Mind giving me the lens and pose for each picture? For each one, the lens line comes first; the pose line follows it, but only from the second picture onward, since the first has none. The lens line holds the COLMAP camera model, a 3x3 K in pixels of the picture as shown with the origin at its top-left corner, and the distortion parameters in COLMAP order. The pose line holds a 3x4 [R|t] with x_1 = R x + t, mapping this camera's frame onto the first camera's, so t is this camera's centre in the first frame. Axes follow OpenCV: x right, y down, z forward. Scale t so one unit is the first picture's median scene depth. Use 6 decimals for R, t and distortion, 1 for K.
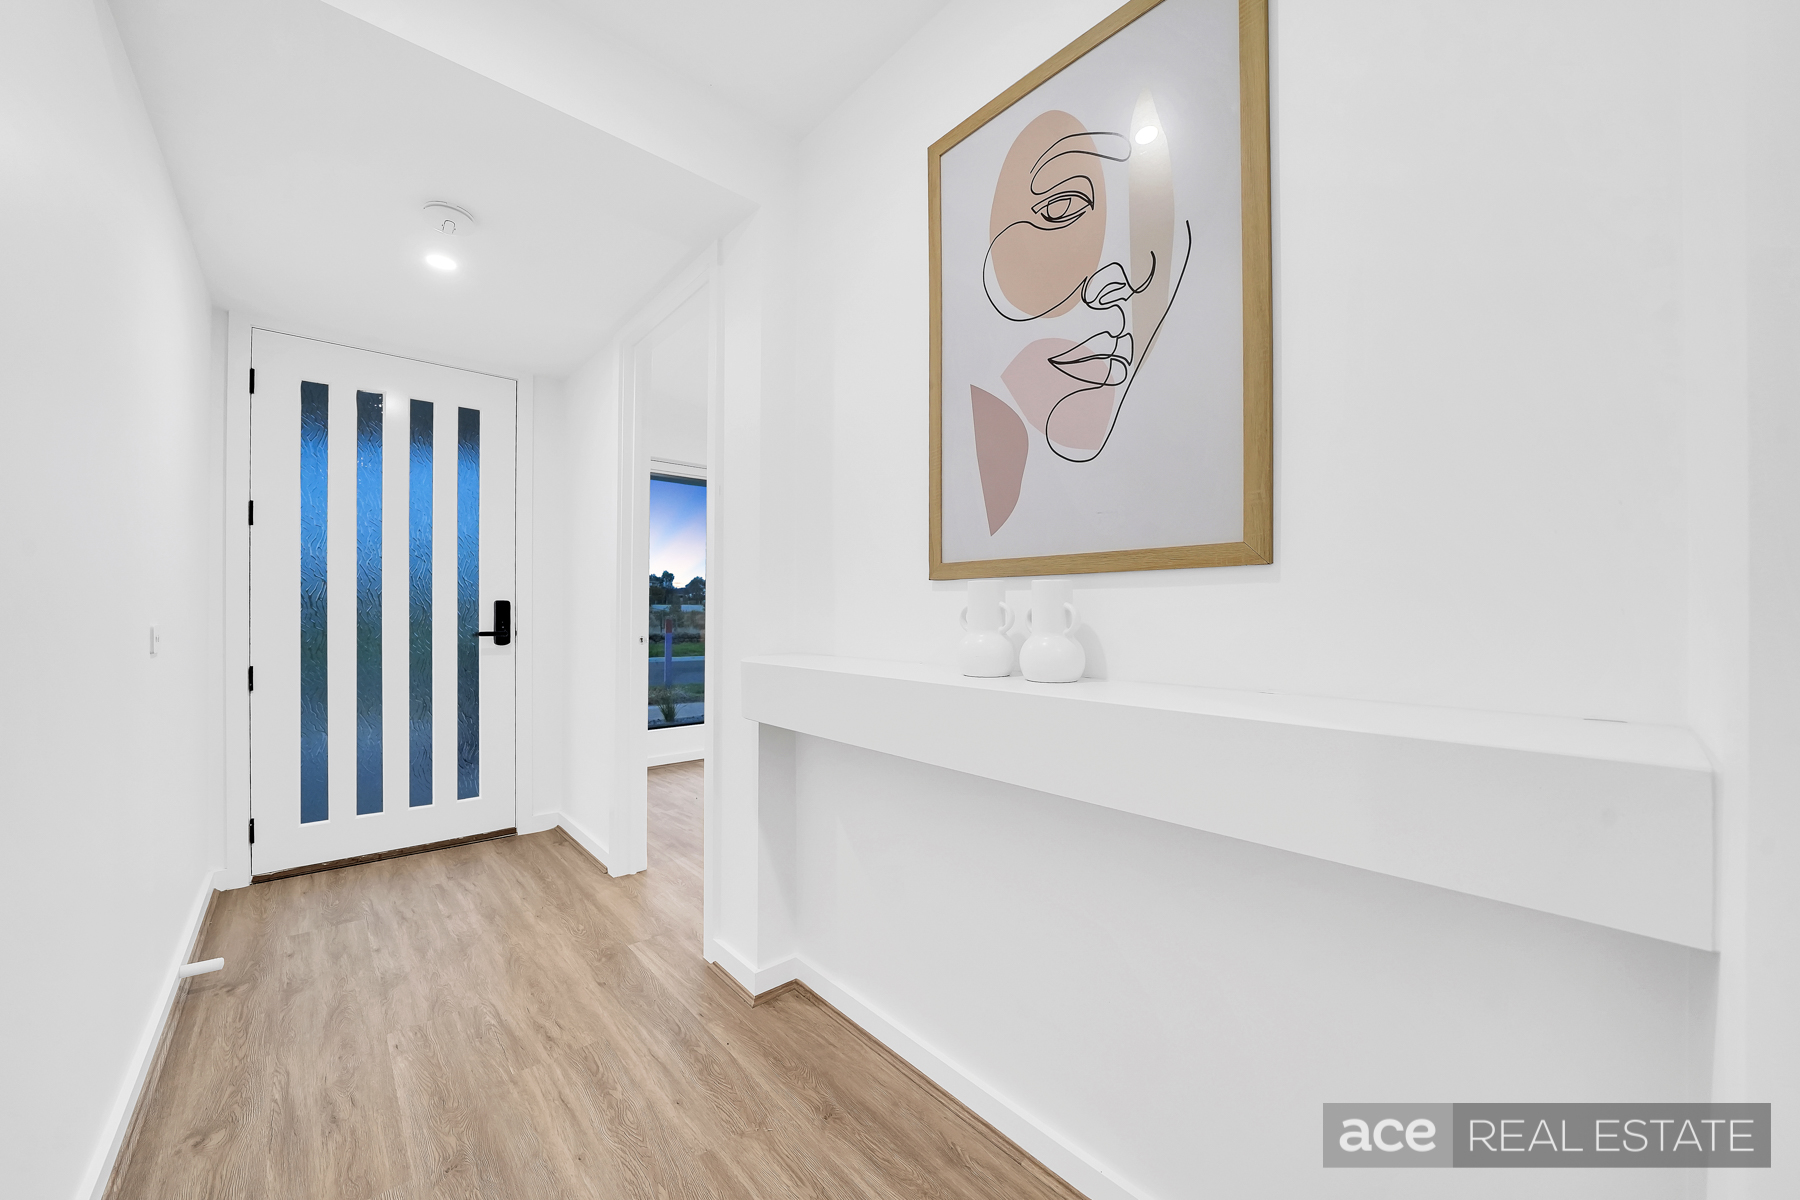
lens RADIAL K [[693.4, 0, 895.3], [0, 693.4, 602.1], [0, 0, 1]] dist [-0.001293, 0.000195]
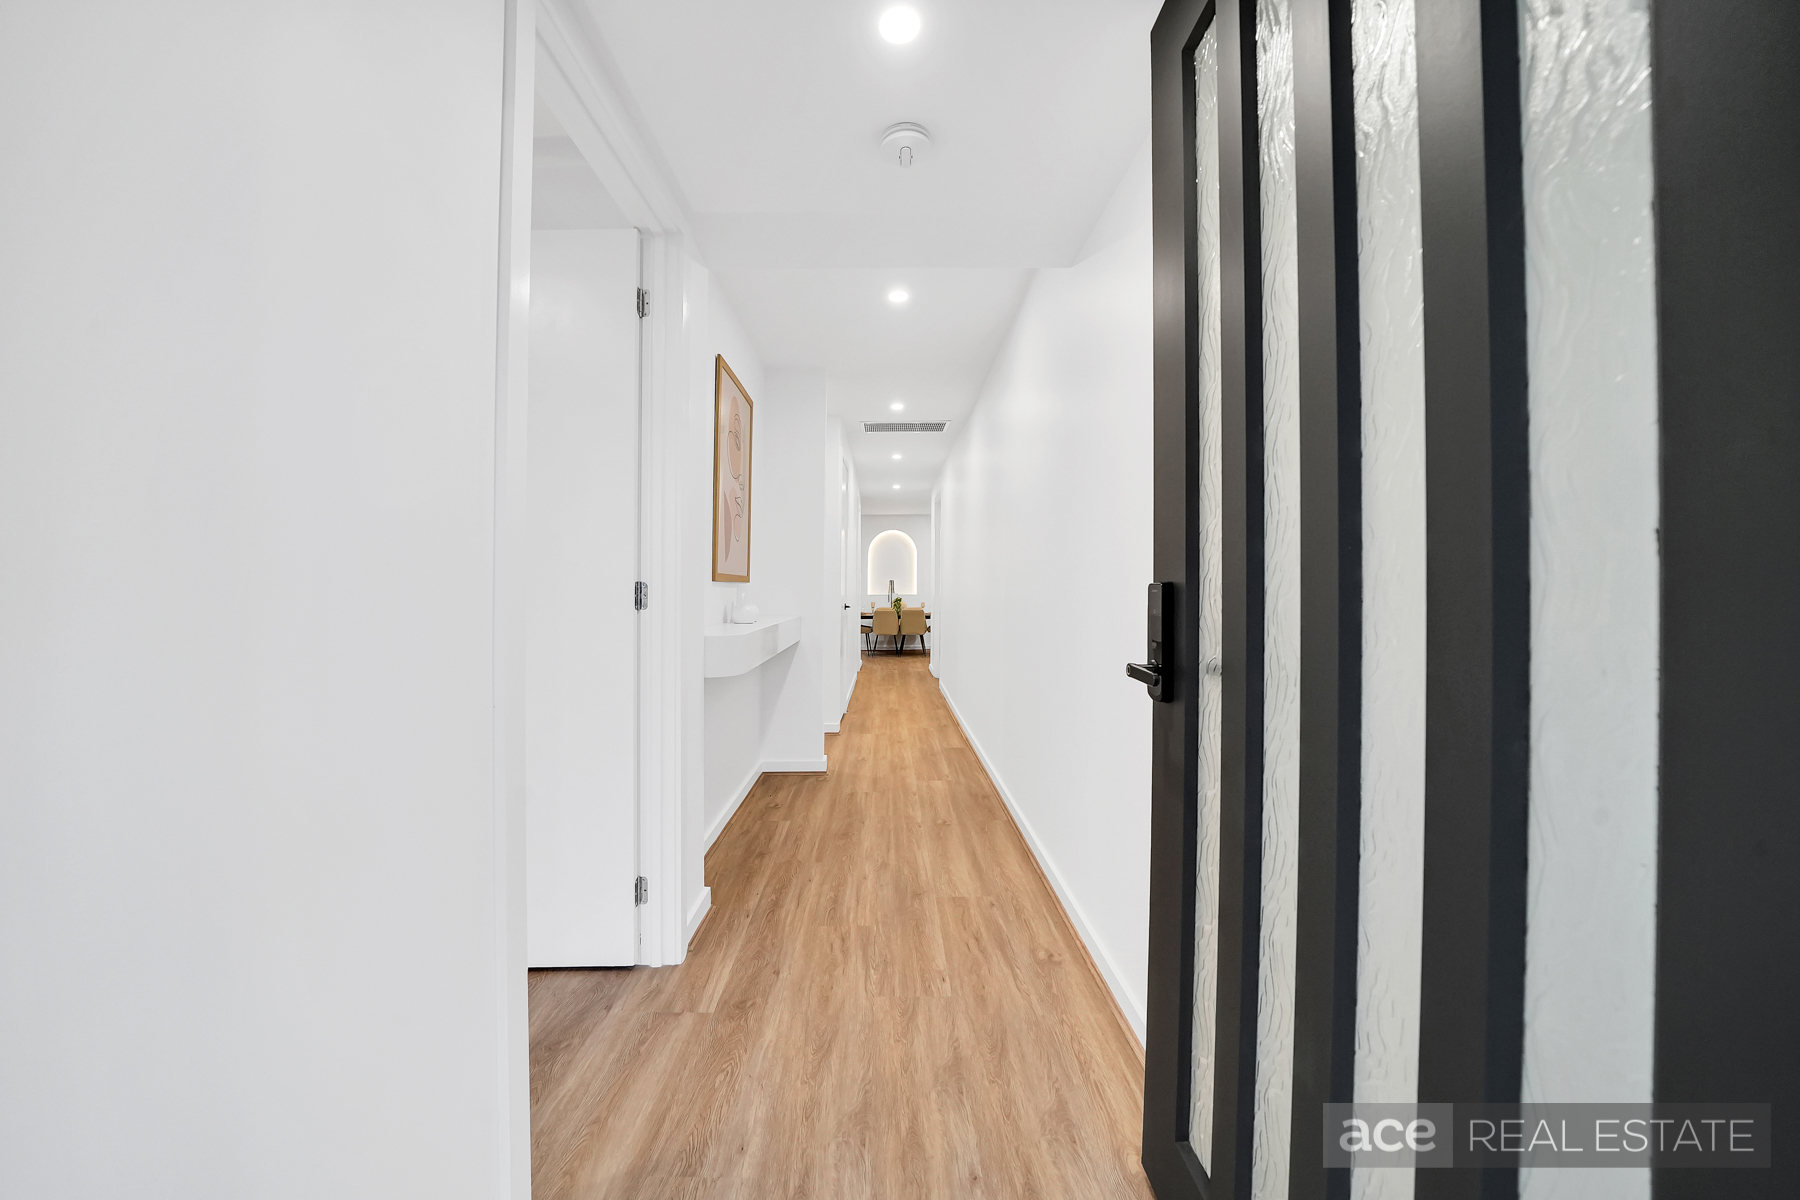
lens RADIAL K [[693.4, 0, 896.8], [0, 693.4, 594.8], [0, 0, 1]] dist [-0.001293, 0.000195]
pose [[-0.778480, 0.002066, 0.627666, -1.370206], [-0.002187, 0.999980, -0.006004, 0.013063], [-0.627666, -0.006047, -0.778459, 1.930173]]
